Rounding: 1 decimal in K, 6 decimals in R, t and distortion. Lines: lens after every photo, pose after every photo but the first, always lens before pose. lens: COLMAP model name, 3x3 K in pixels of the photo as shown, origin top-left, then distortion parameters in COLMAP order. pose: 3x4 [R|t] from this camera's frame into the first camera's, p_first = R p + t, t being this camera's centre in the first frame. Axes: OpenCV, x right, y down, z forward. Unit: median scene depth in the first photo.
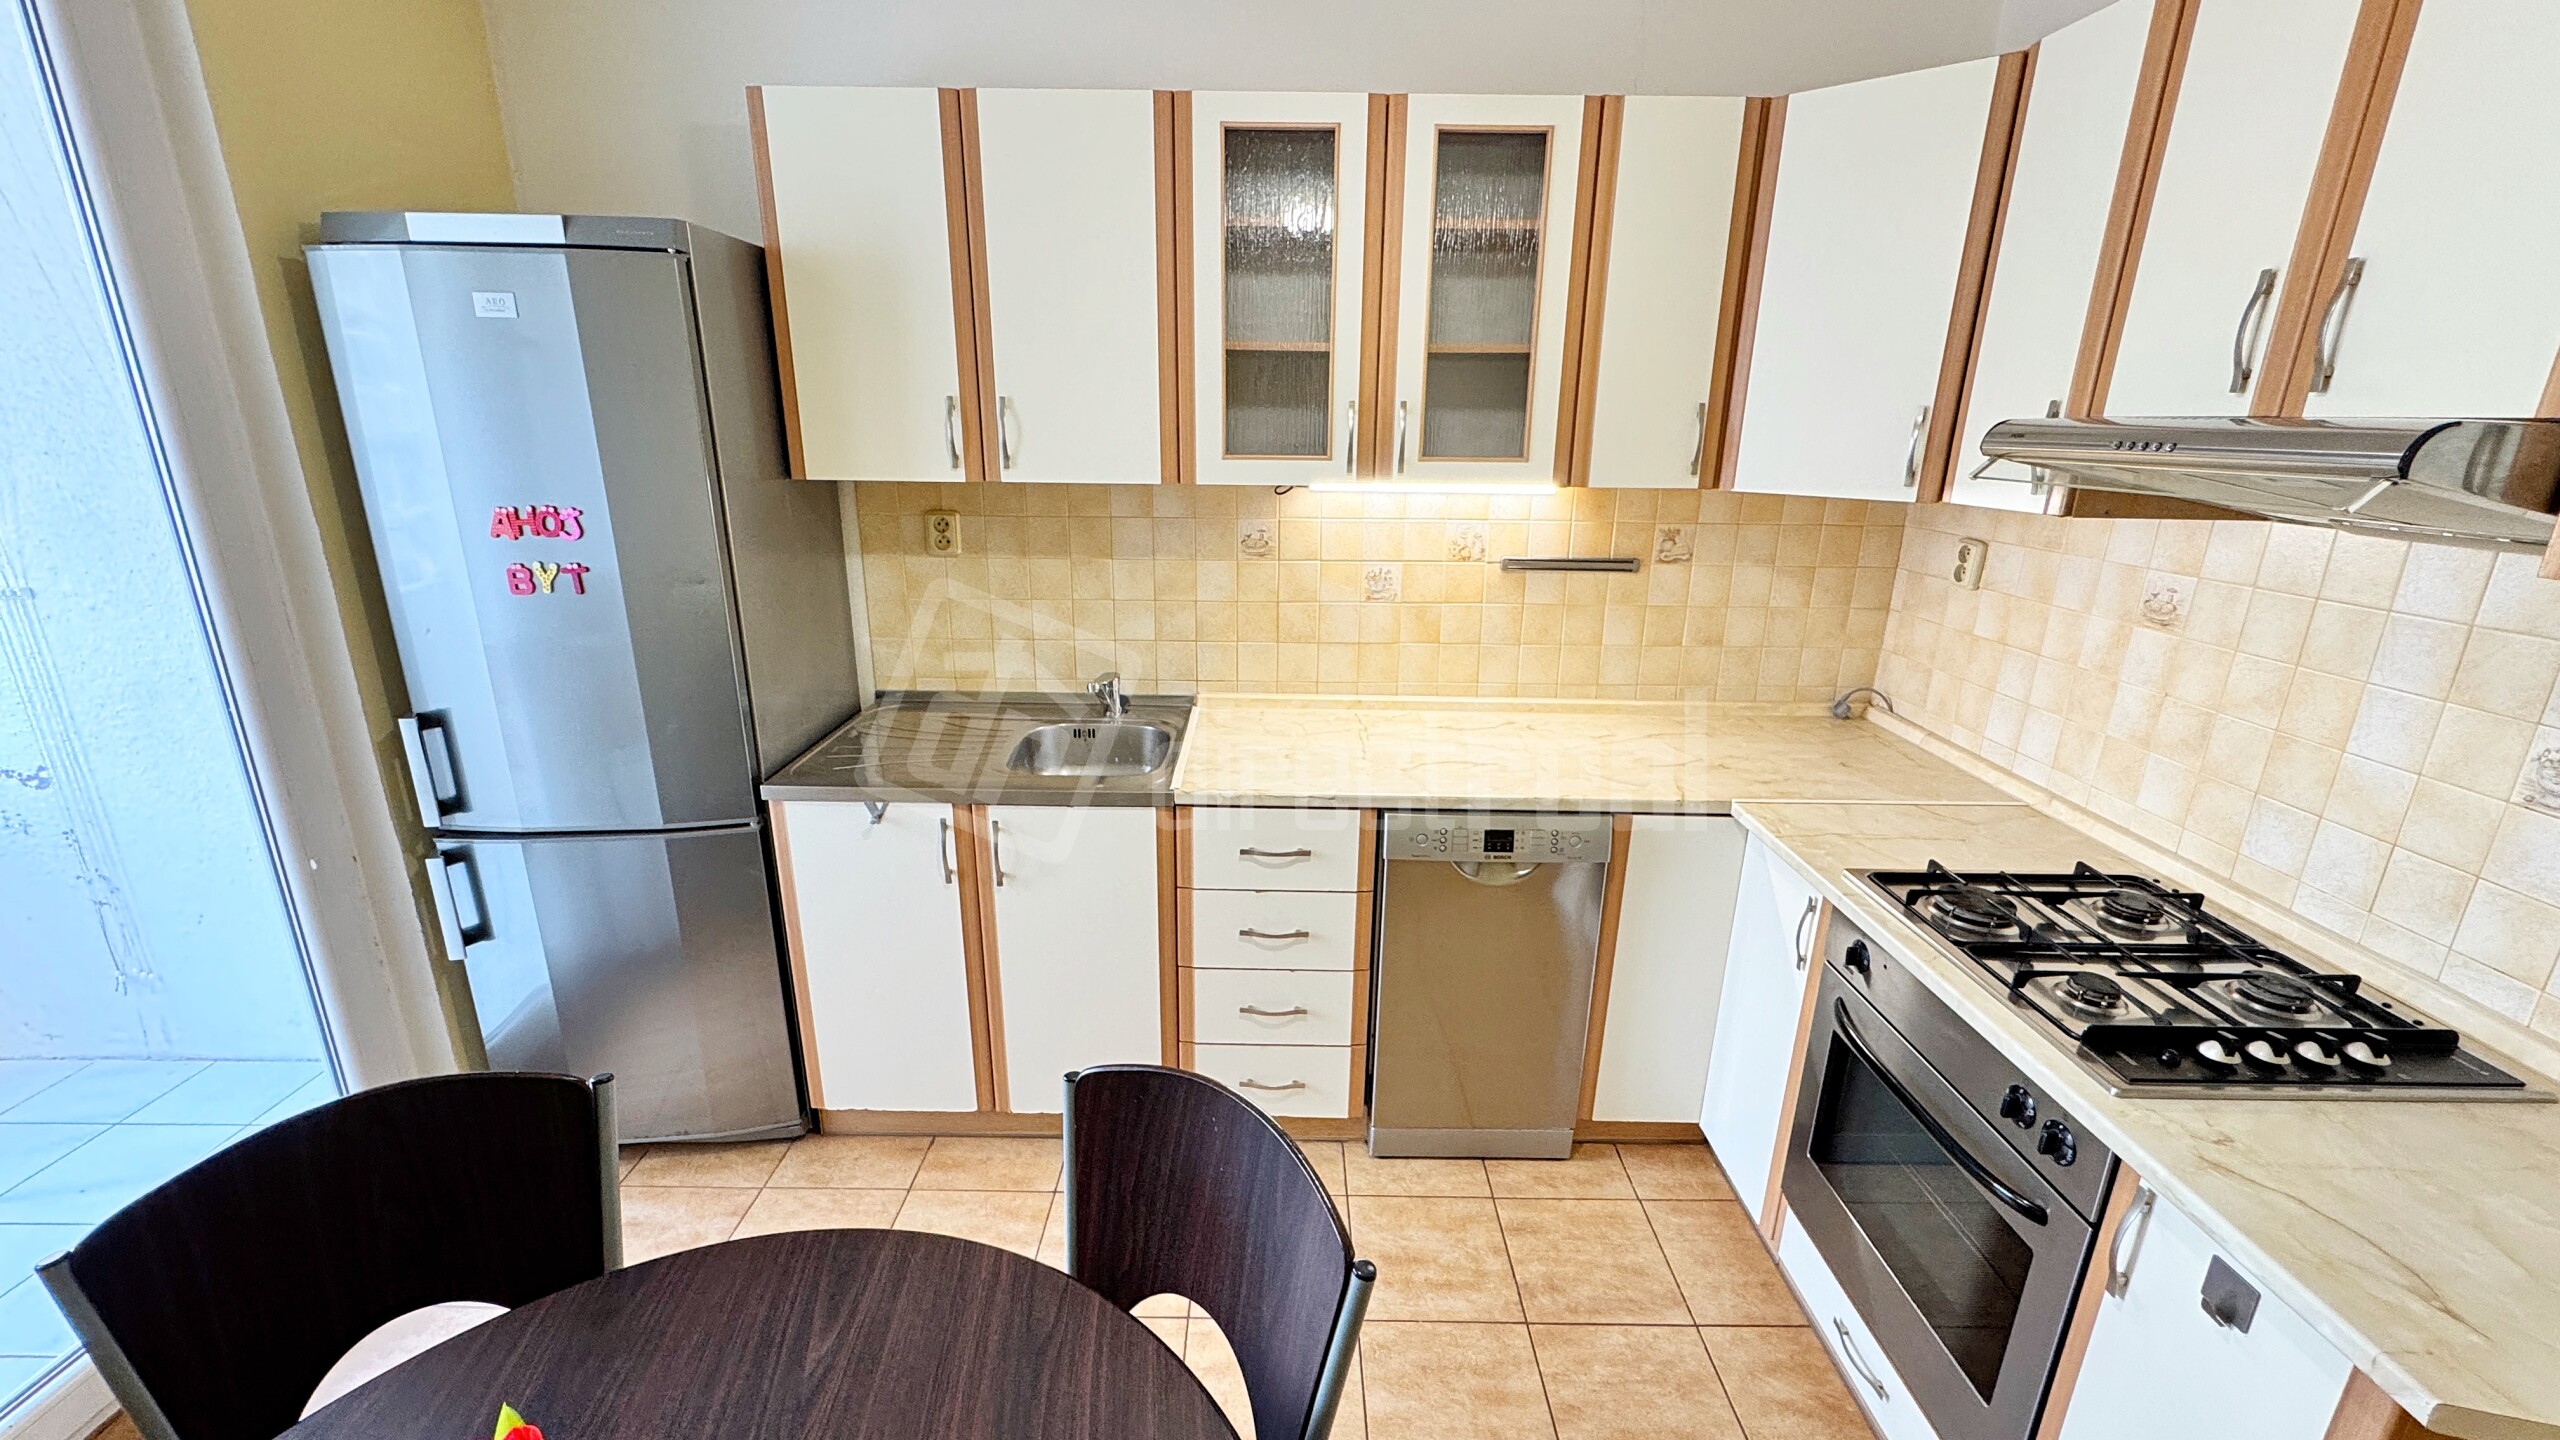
lens RADIAL K [[1027.3, 0, 1277.3], [0, 1027.3, 719.7], [0, 0, 1]] dist [-0.002622, 0.000482]
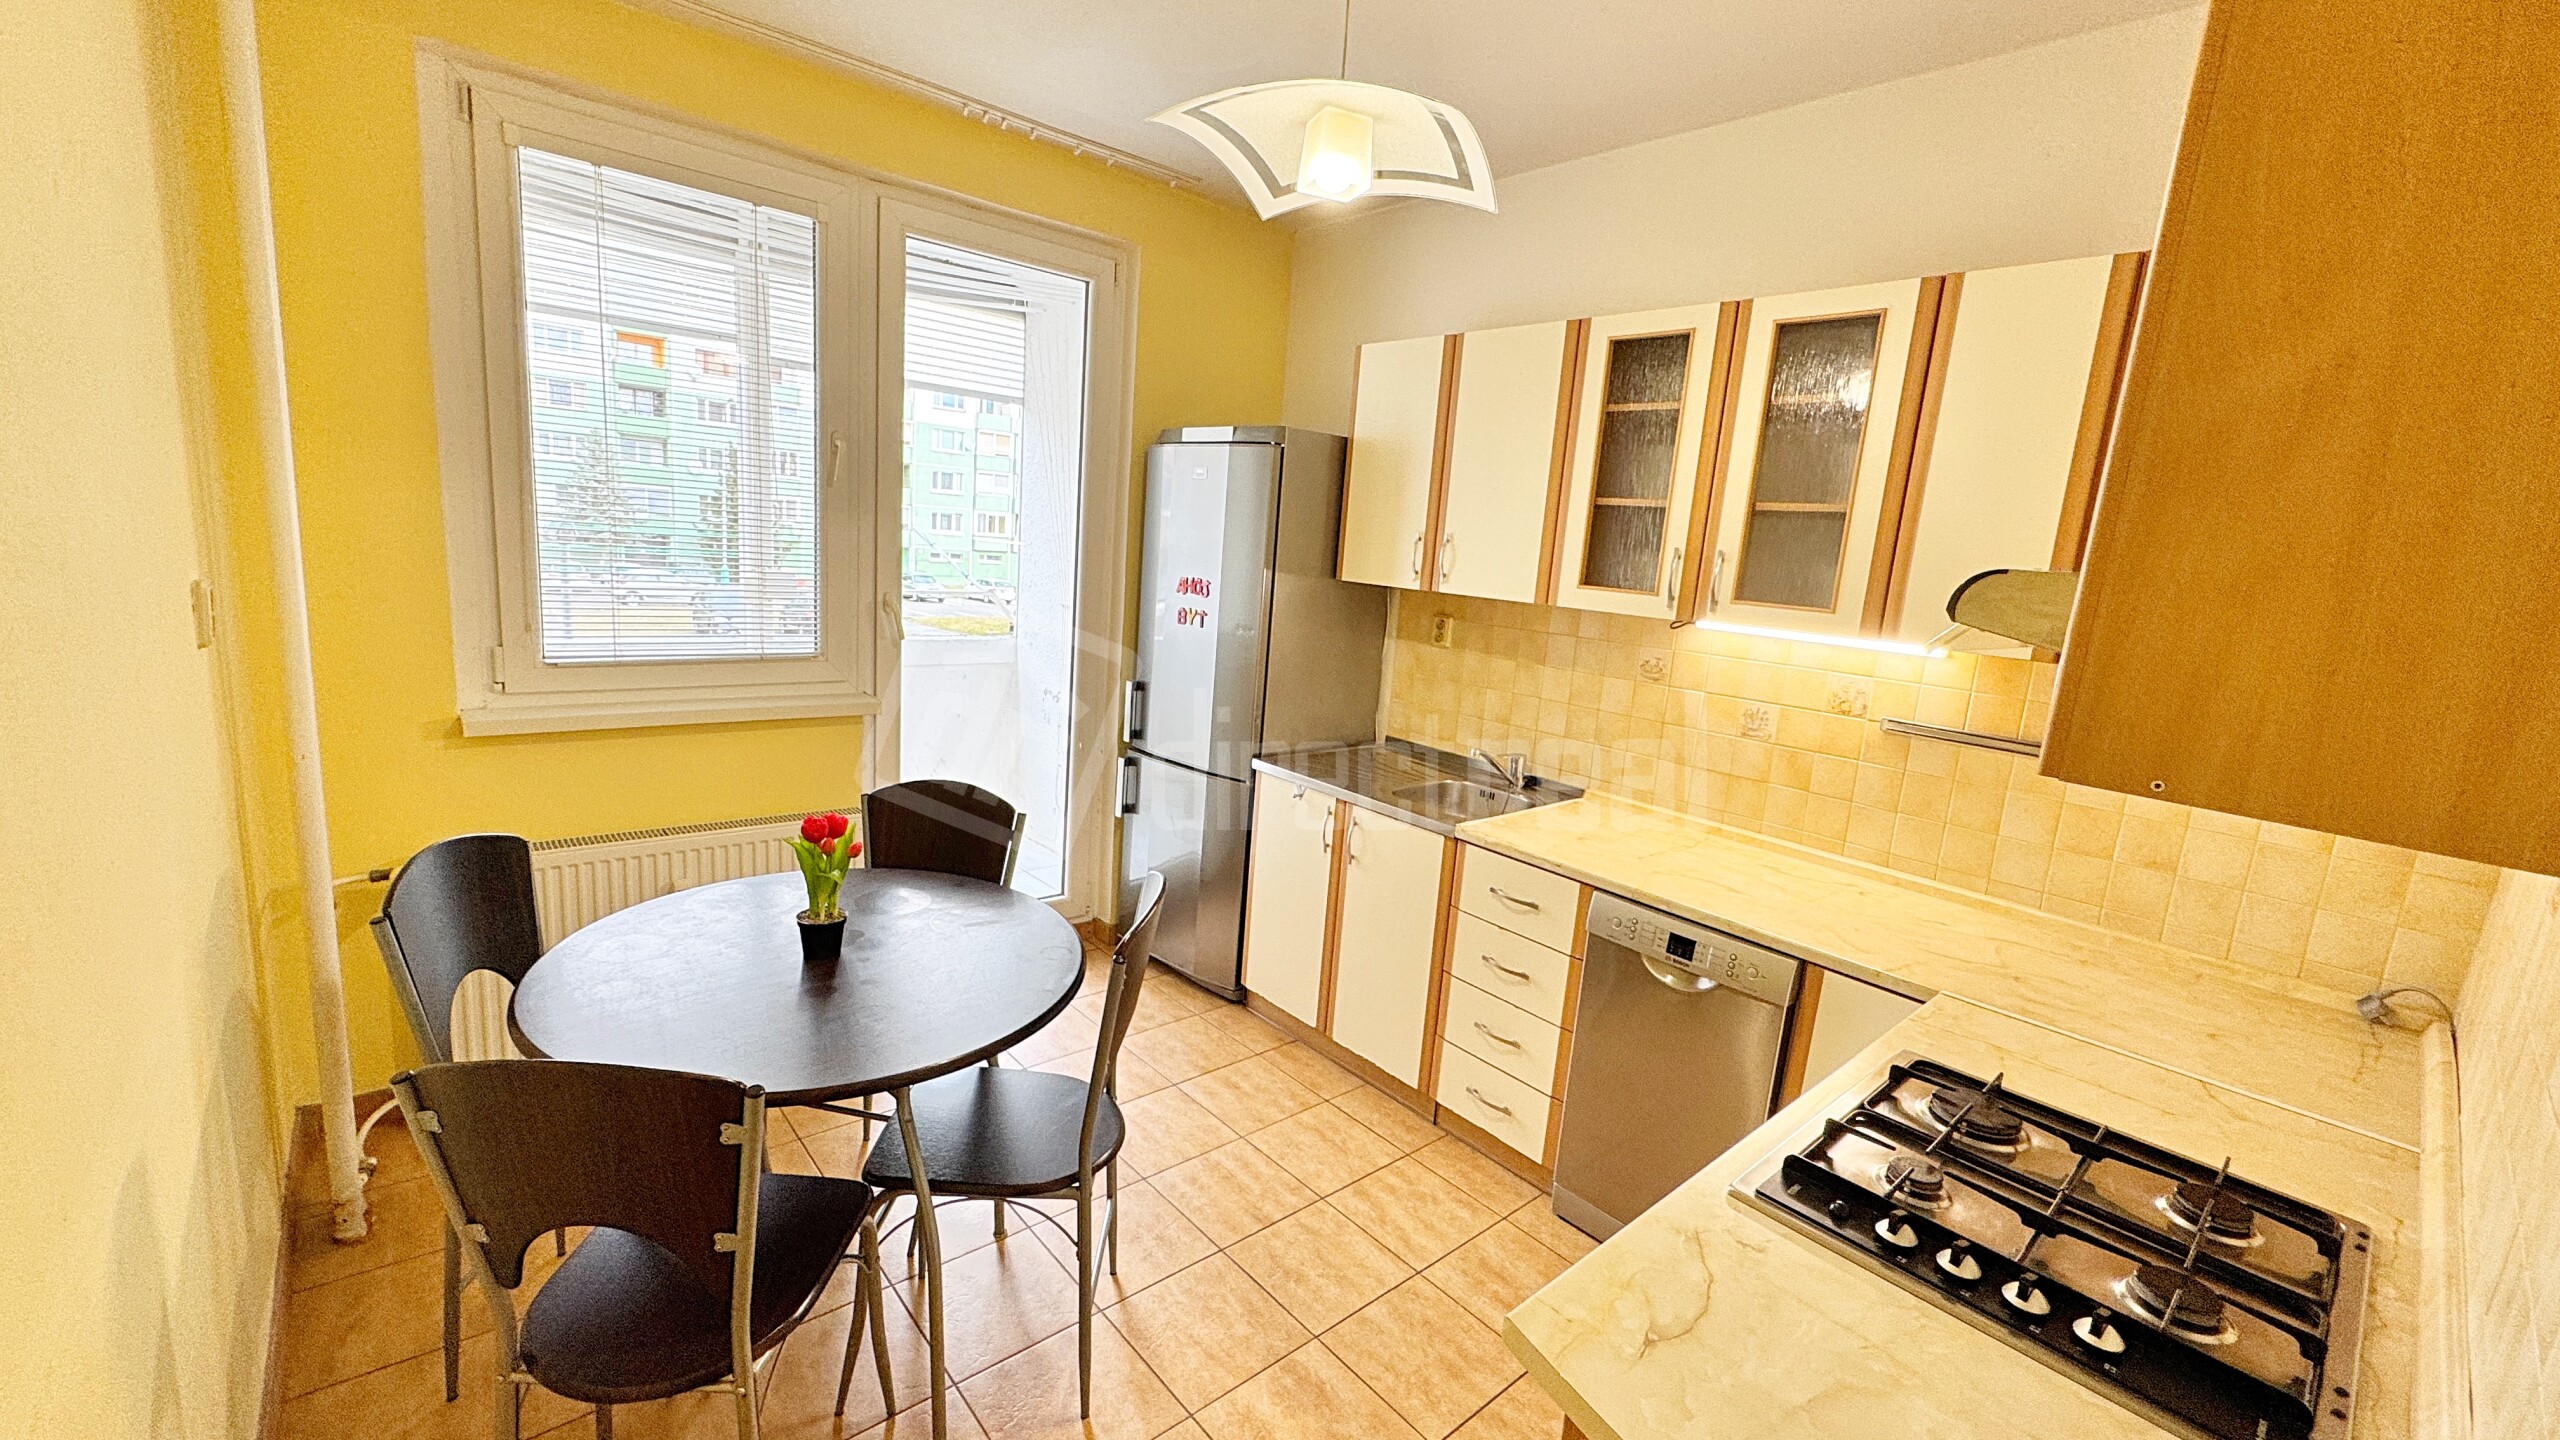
lens RADIAL K [[1027.3, 0, 1277.3], [0, 1027.3, 719.7], [0, 0, 1]] dist [-0.002622, 0.000482]
pose [[0.655965, 0.171352, -0.735084, 0.664456], [-0.278475, 0.960126, -0.024692, 0.033294], [0.701542, 0.220900, 0.677526, -0.069649]]
